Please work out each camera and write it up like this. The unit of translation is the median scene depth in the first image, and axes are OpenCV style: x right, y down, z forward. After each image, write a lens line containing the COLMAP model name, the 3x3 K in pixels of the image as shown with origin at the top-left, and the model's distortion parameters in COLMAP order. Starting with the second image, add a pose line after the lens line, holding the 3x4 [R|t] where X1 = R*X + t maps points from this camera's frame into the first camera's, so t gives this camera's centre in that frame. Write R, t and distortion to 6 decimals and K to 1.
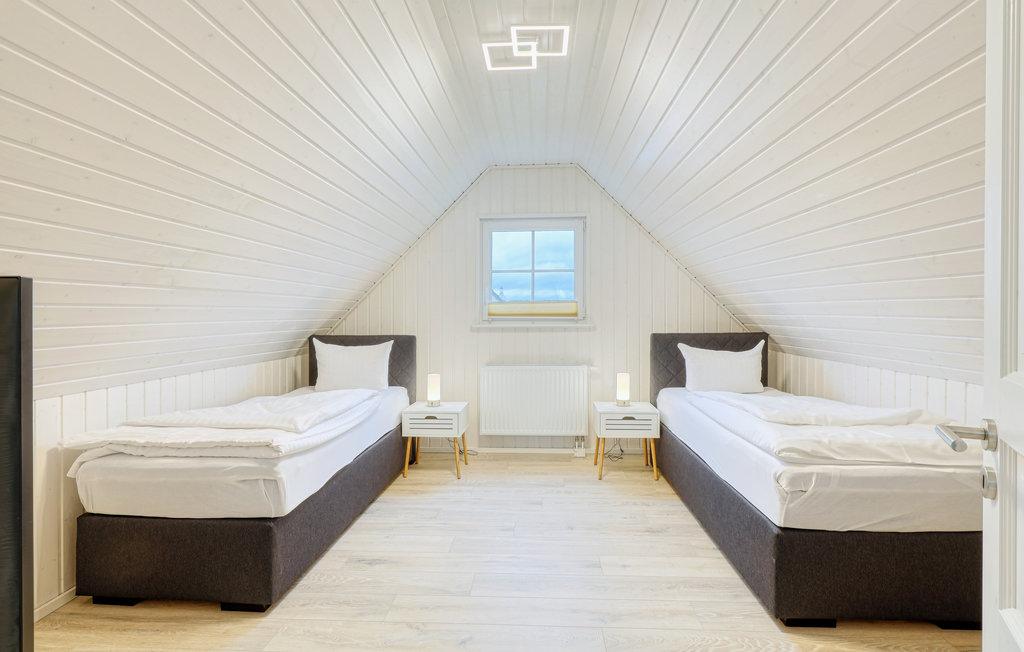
lens RADIAL K [[512.5, 0, 513.5], [0, 512.5, 320.6], [0, 0, 1]] dist [0.001993, 0.000160]
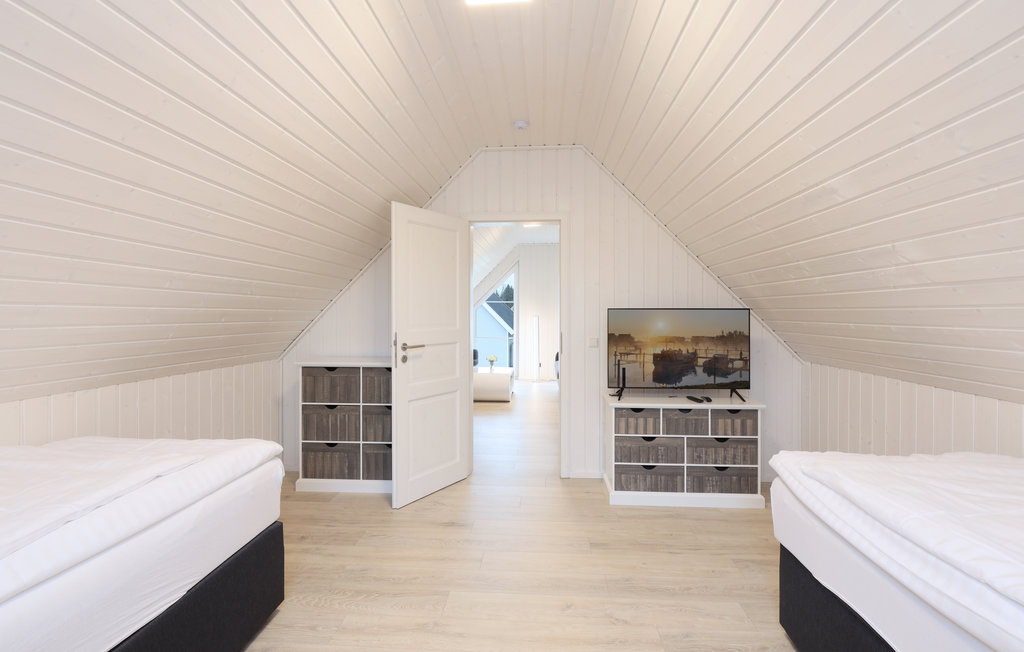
lens RADIAL K [[512.5, 0, 512.4], [0, 512.5, 324.5], [0, 0, 1]] dist [0.001993, 0.000160]
pose [[0.999924, 0.004336, 0.011498, 0.009763], [-0.004270, 0.999974, -0.005743, -0.001594], [-0.011523, 0.005694, 0.999917, 0.257900]]
